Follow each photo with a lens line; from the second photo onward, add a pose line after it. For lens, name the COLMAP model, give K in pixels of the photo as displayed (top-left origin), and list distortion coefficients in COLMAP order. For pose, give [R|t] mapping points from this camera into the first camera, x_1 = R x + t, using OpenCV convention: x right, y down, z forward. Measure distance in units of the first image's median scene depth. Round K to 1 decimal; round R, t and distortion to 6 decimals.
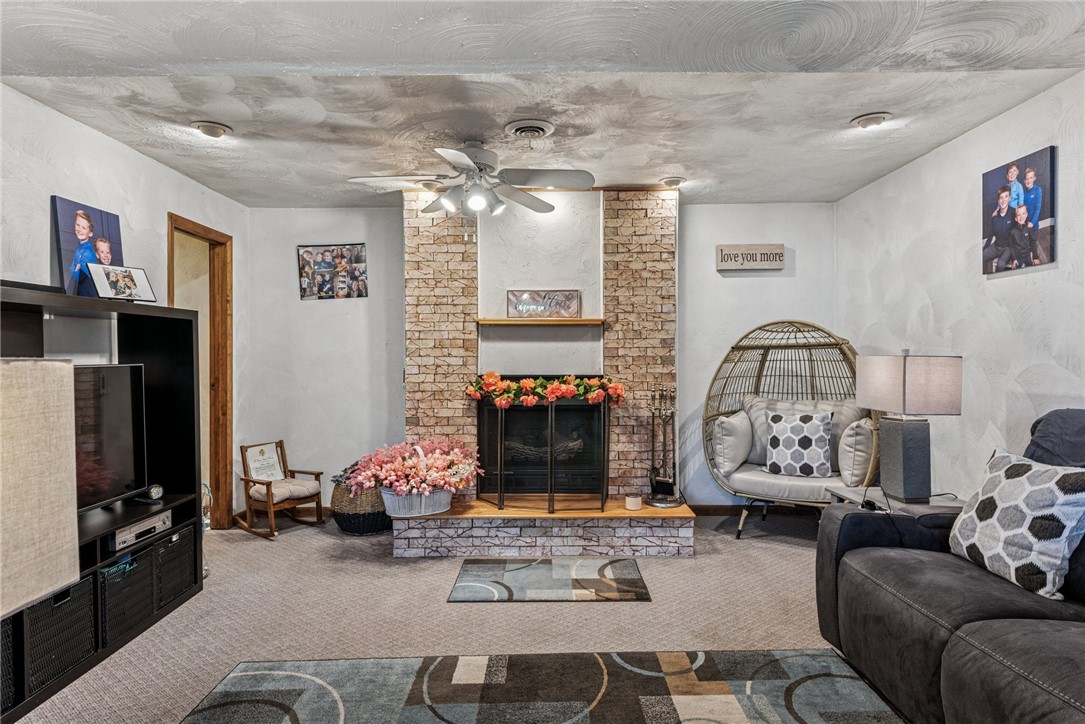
lens RADIAL K [[606.4, 0, 548.8], [0, 606.4, 360.8], [0, 0, 1]] dist [0.033332, -0.001230]
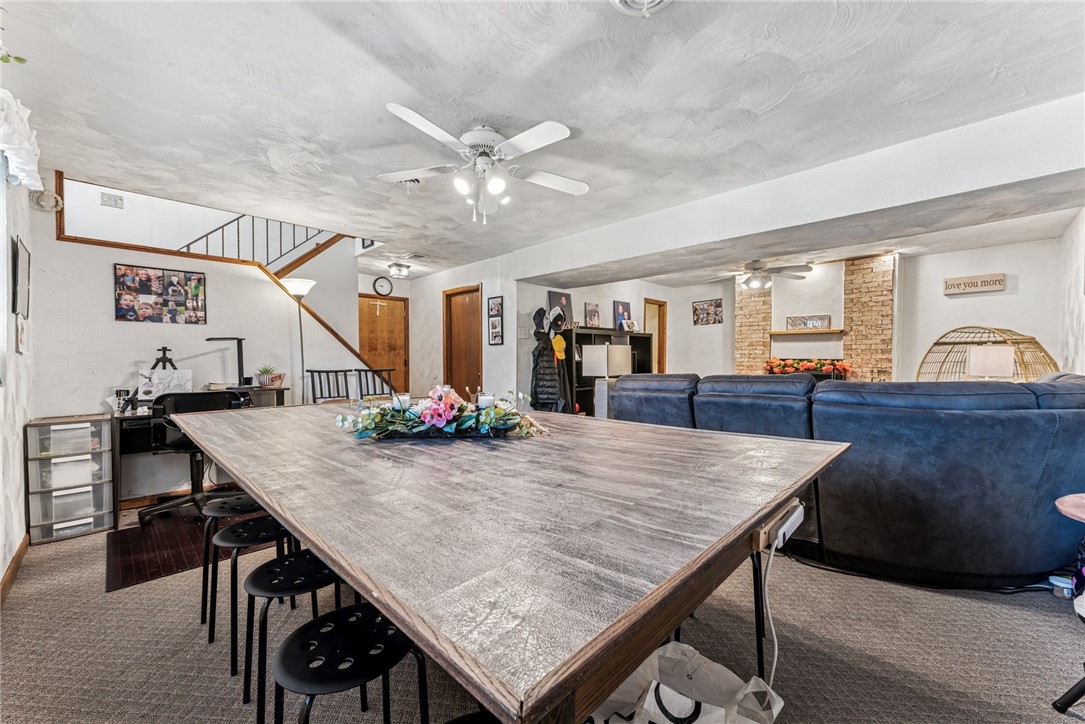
lens RADIAL K [[427.0, 0, 543.9], [0, 427.0, 359.5], [0, 0, 1]] dist [0.004339, -0.000228]
pose [[0.701852, 0.009276, -0.712263, 0.386052], [-0.008534, 0.999953, 0.004614, 0.026549], [0.712272, 0.002840, 0.701898, -0.593822]]
